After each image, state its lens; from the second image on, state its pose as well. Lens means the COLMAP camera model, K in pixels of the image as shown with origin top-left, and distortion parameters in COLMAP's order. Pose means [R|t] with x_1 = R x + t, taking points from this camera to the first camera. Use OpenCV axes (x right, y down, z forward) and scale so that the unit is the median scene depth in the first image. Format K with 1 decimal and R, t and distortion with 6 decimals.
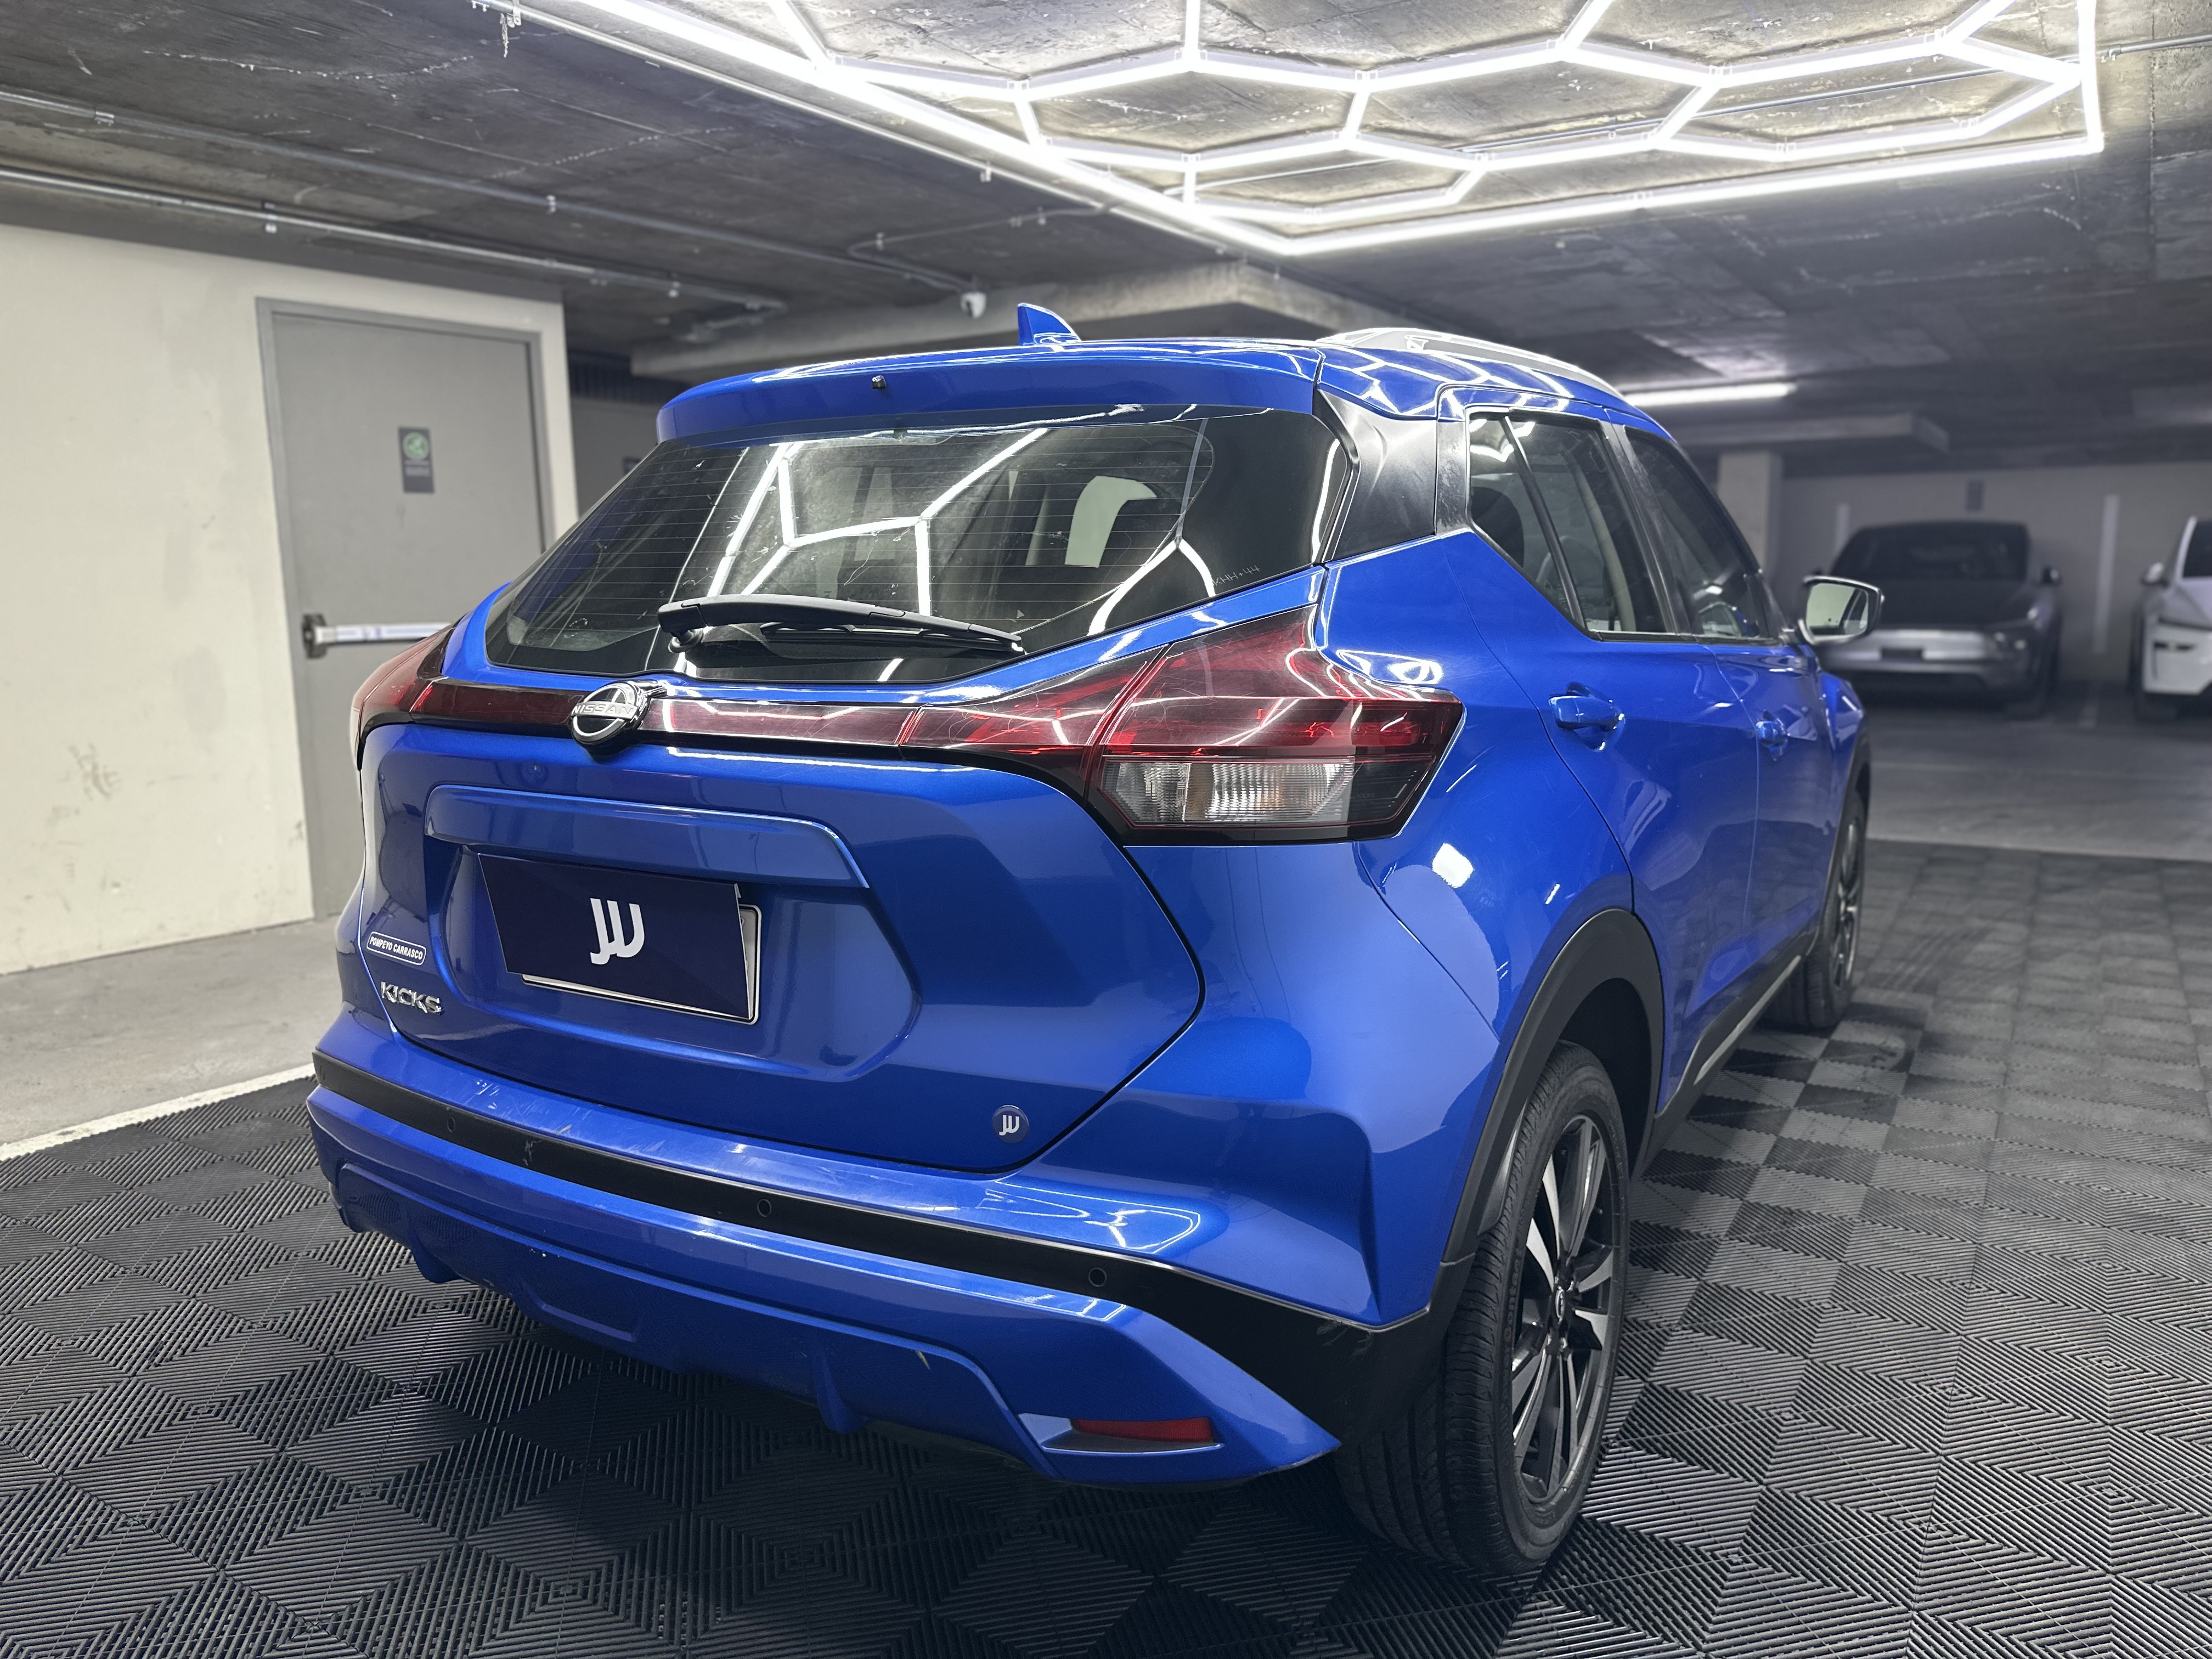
lens RADIAL K [[1535.9, 0, 1106.0], [0, 1535.9, 829.5], [0, 0, 1]] dist [0.011705, 0.000859]
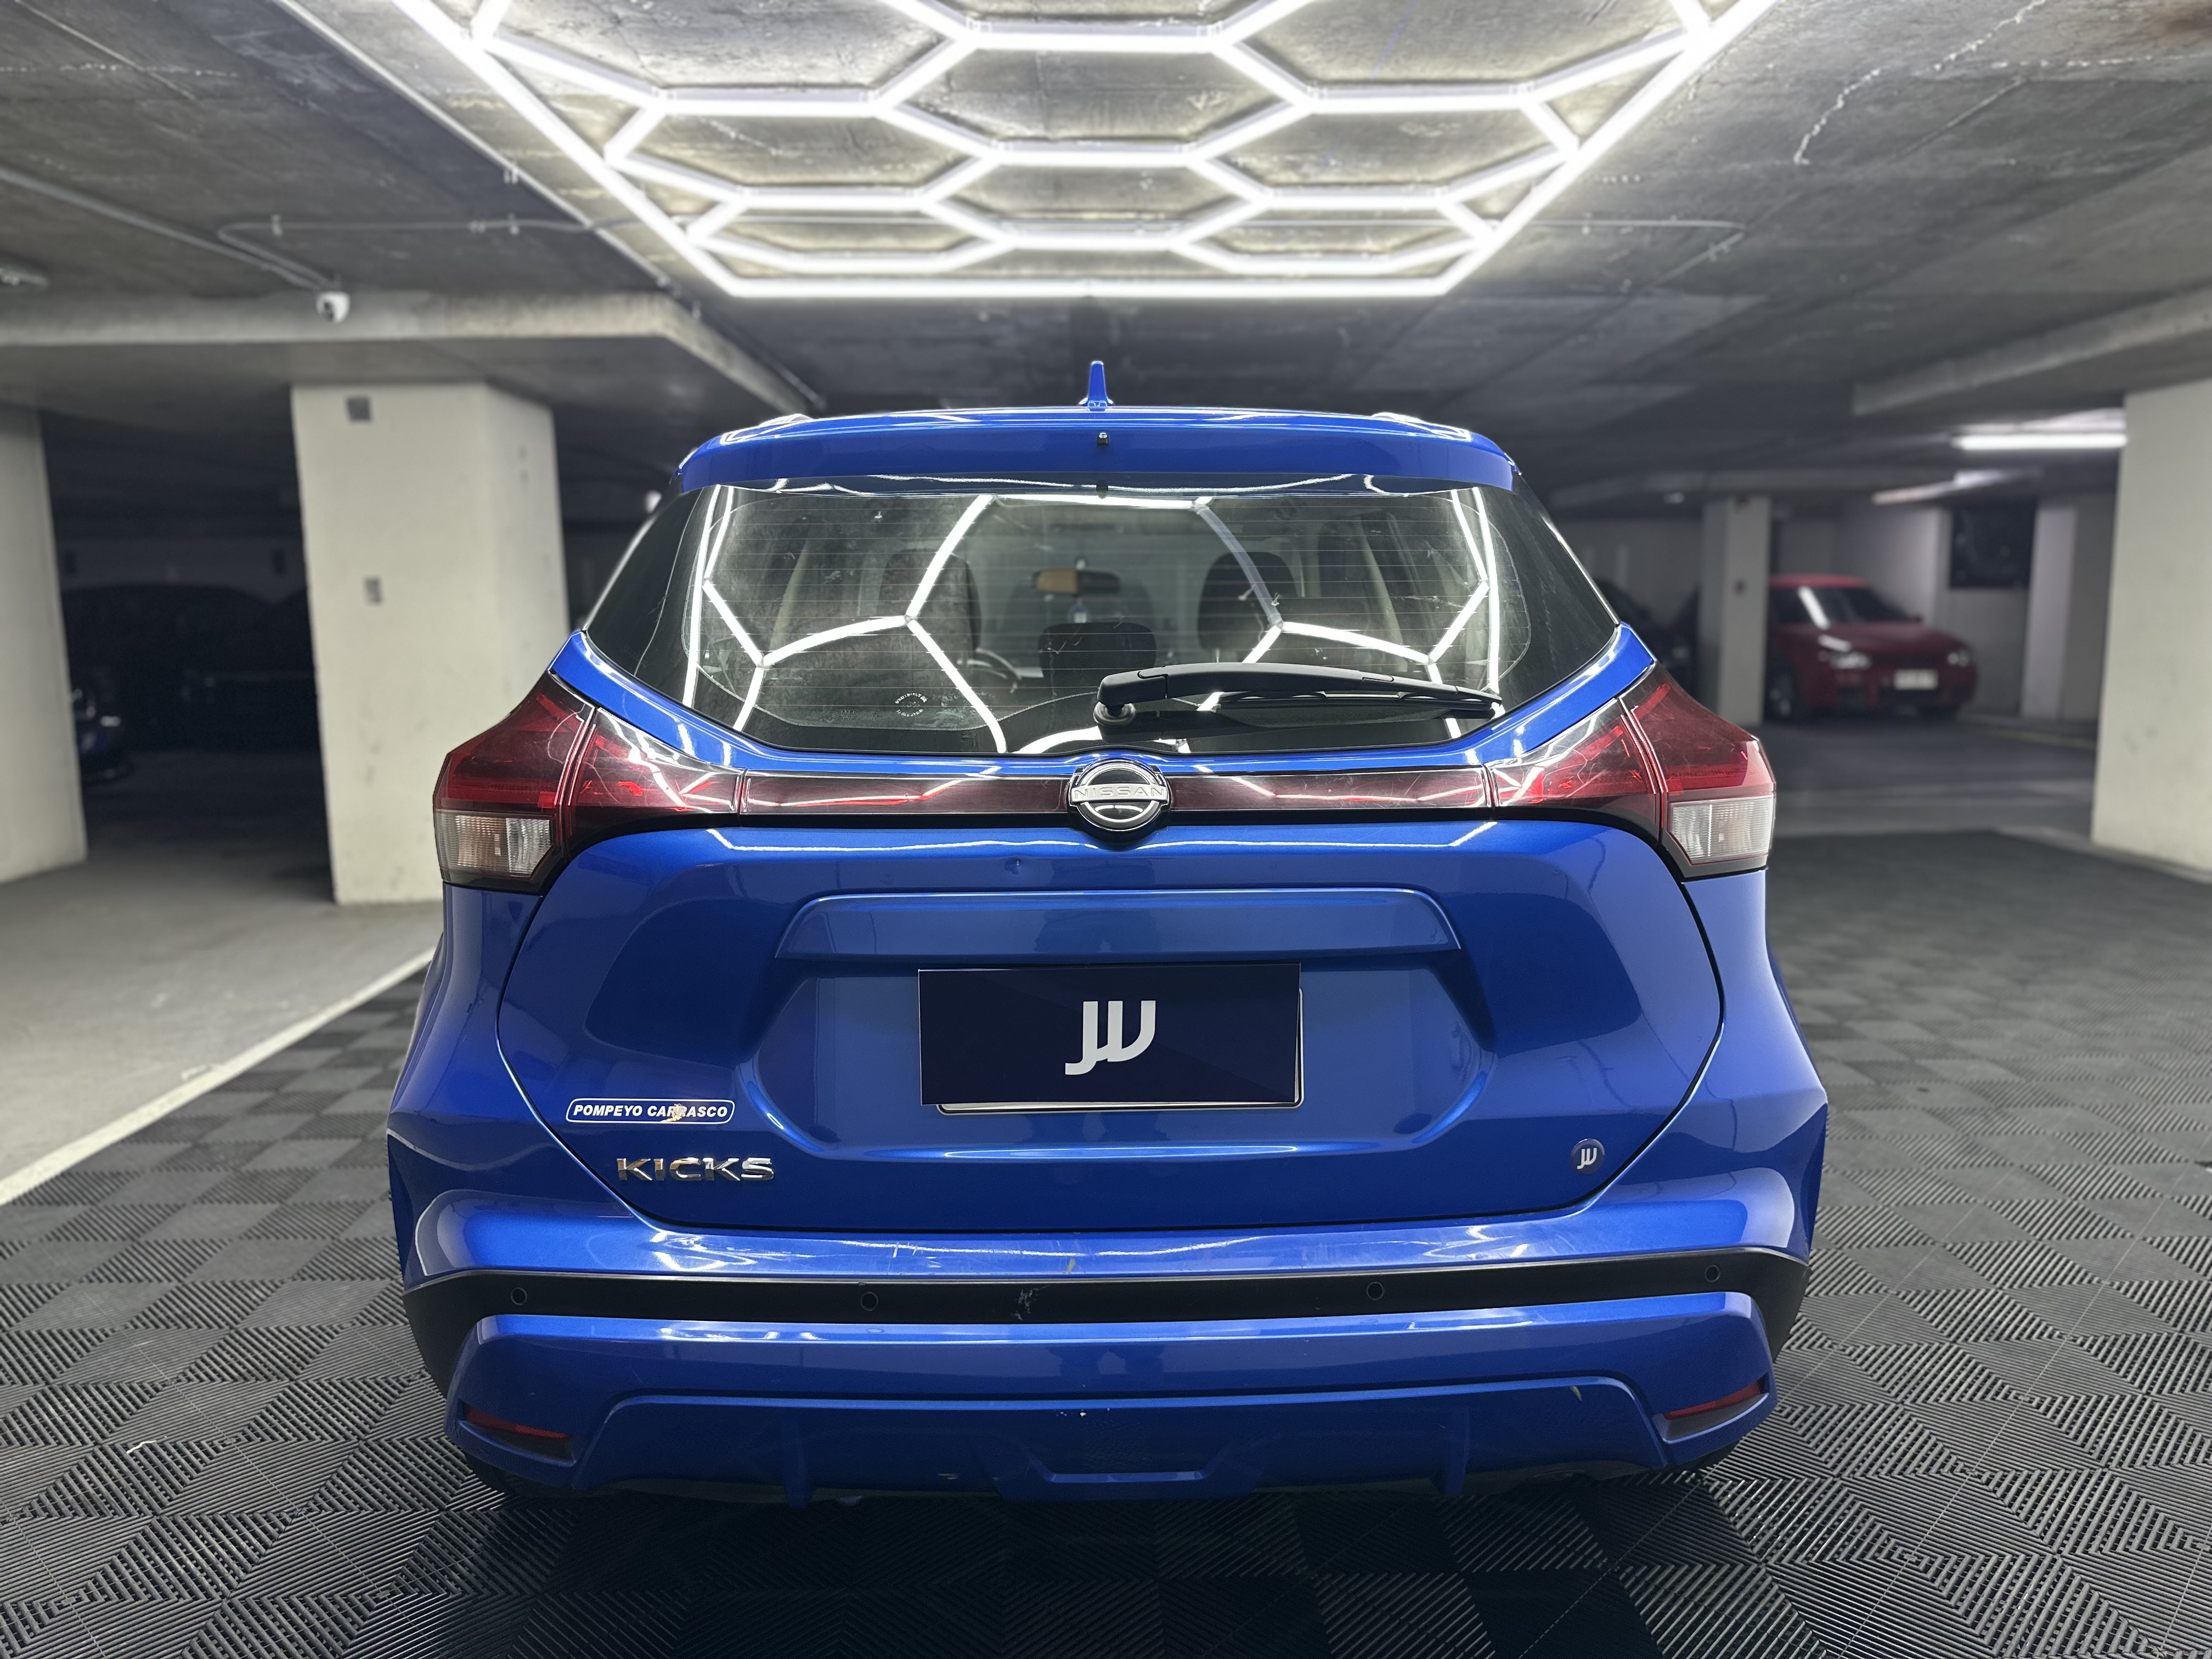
lens RADIAL K [[1499.8, 0, 1111.0], [0, 1499.8, 820.2], [0, 0, 1]] dist [0.073654, -0.071596]
pose [[0.847026, -0.077271, 0.525906, -0.356277], [0.090913, 0.995859, -0.000103, -0.027498], [-0.523720, 0.047898, 0.850543, 0.108907]]
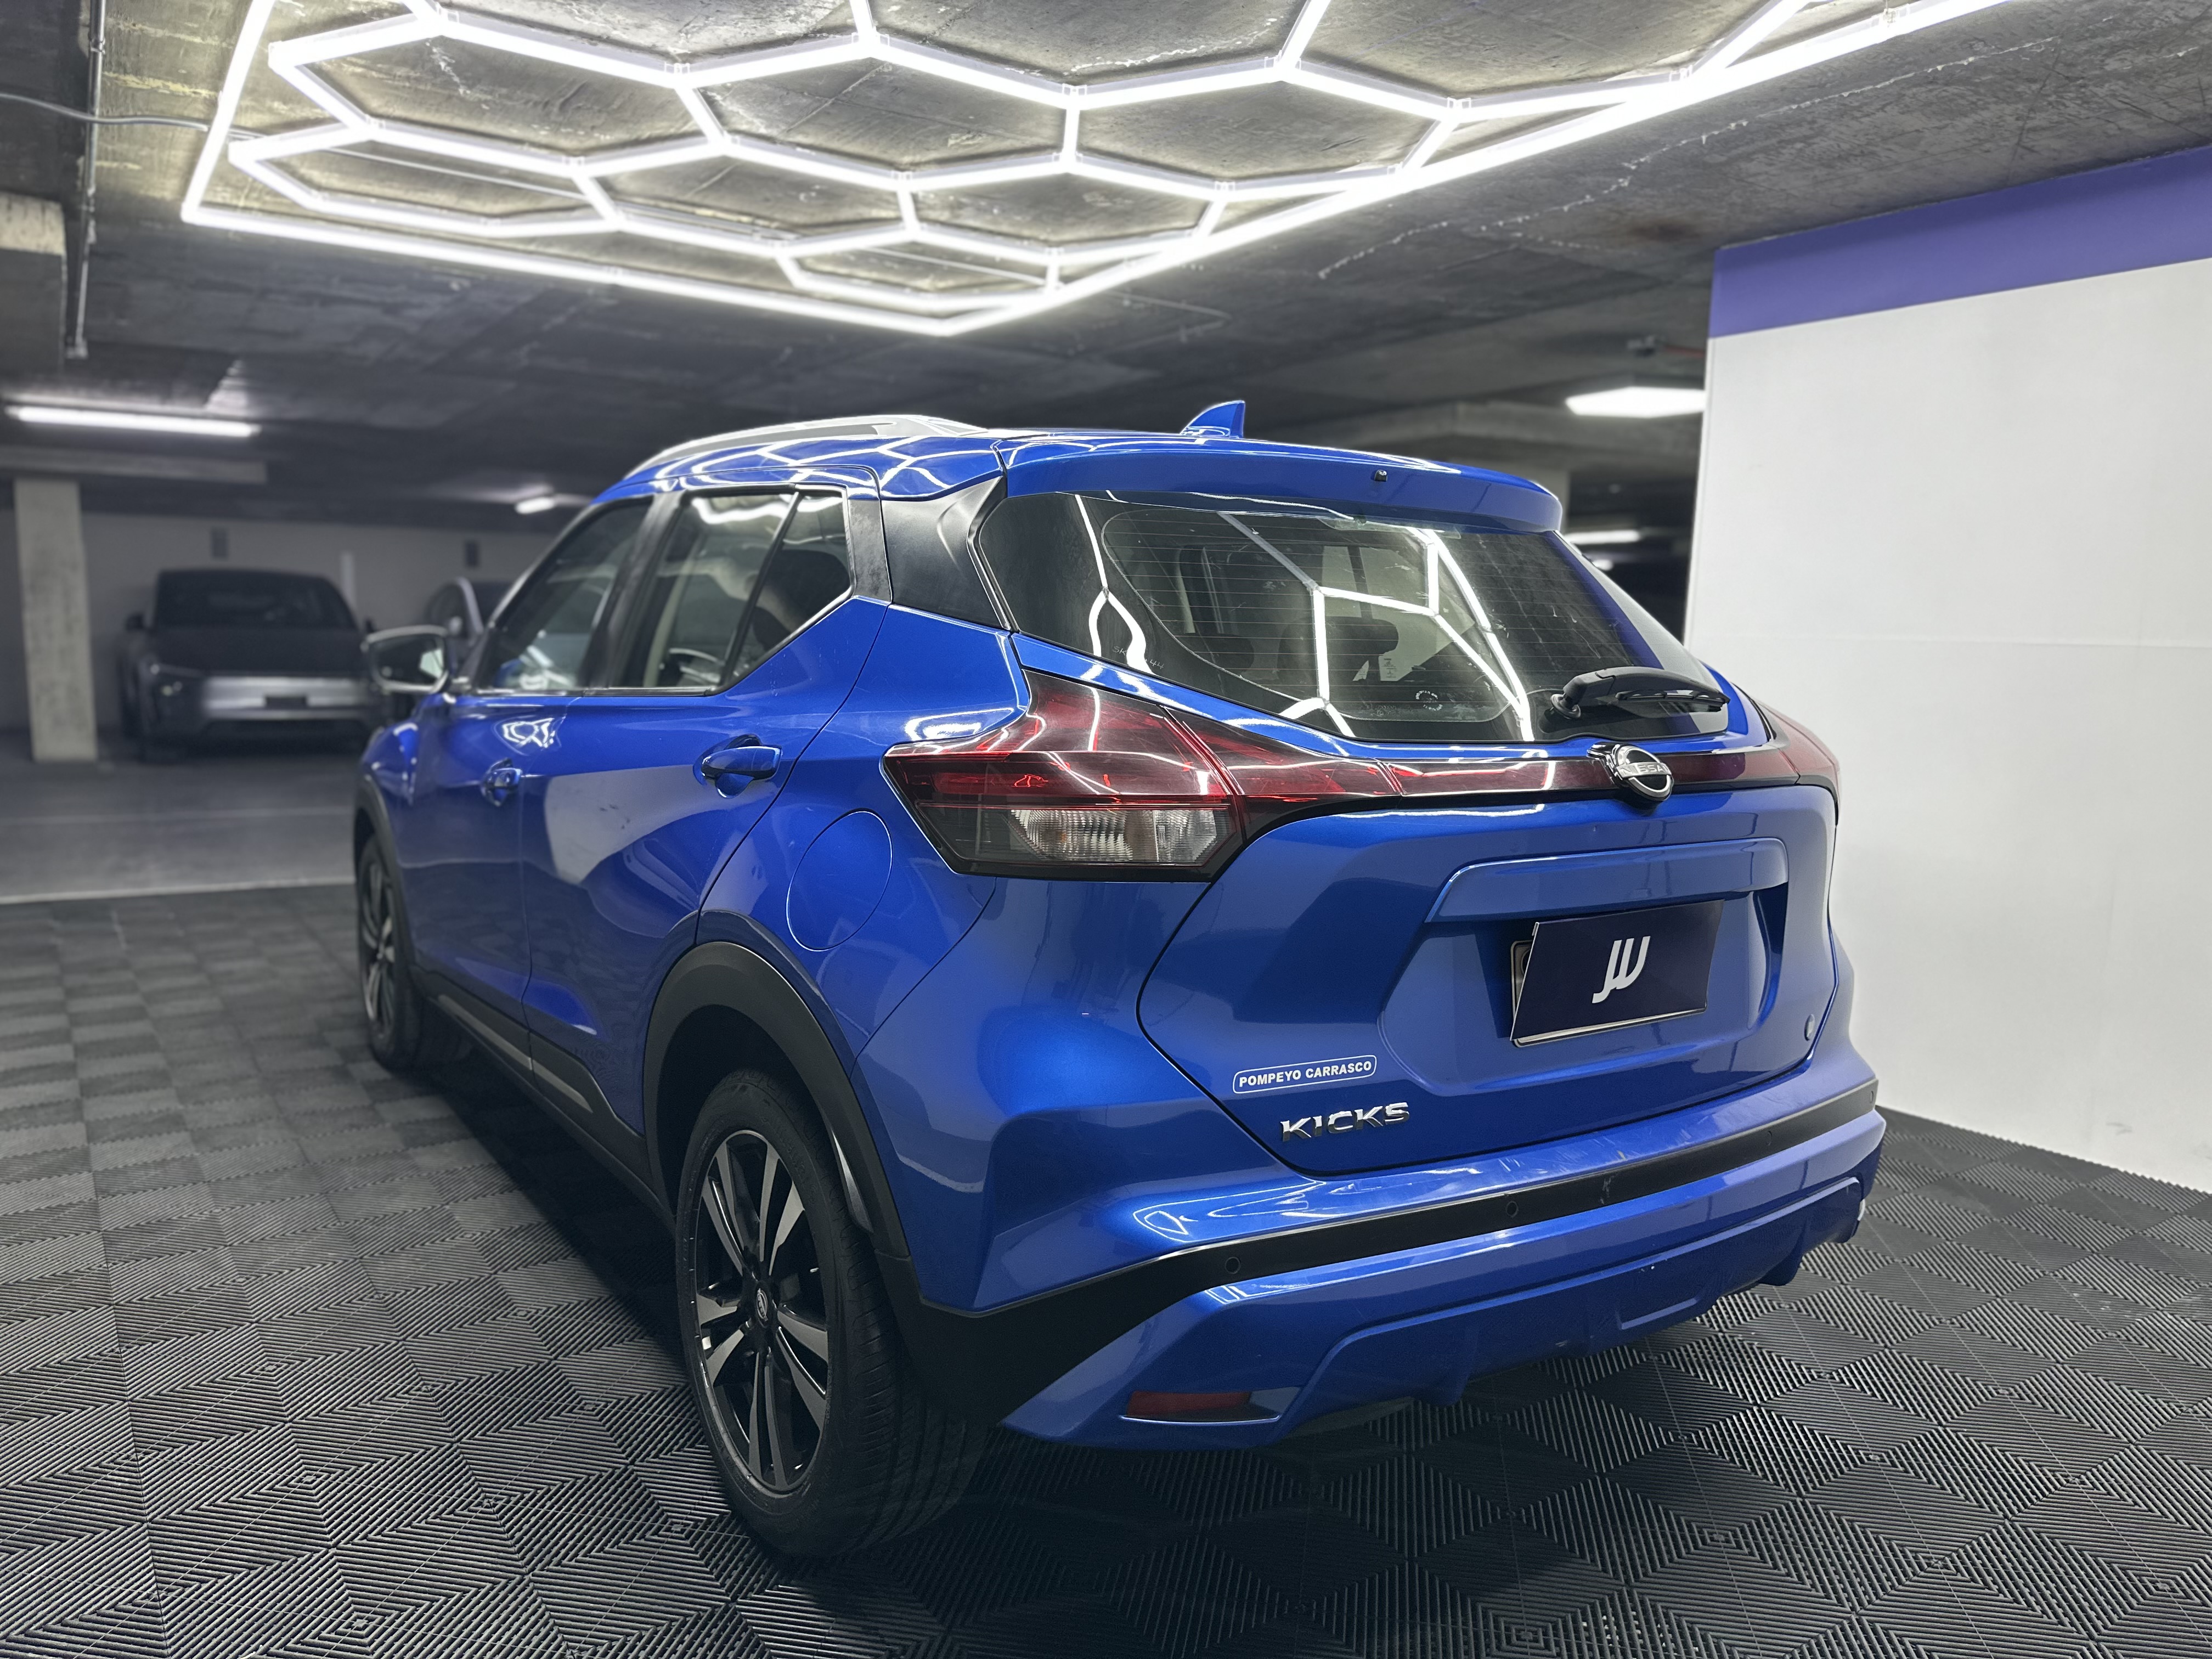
lens RADIAL K [[1558.0, 0, 1106.0], [0, 1558.0, 829.5], [0, 0, 1]] dist [-0.000601, -0.001830]
pose [[0.444703, -0.092440, 0.890895, -0.683491], [0.120588, 0.991783, 0.042716, -0.058141], [-0.887524, 0.088435, 0.452196, 0.372131]]
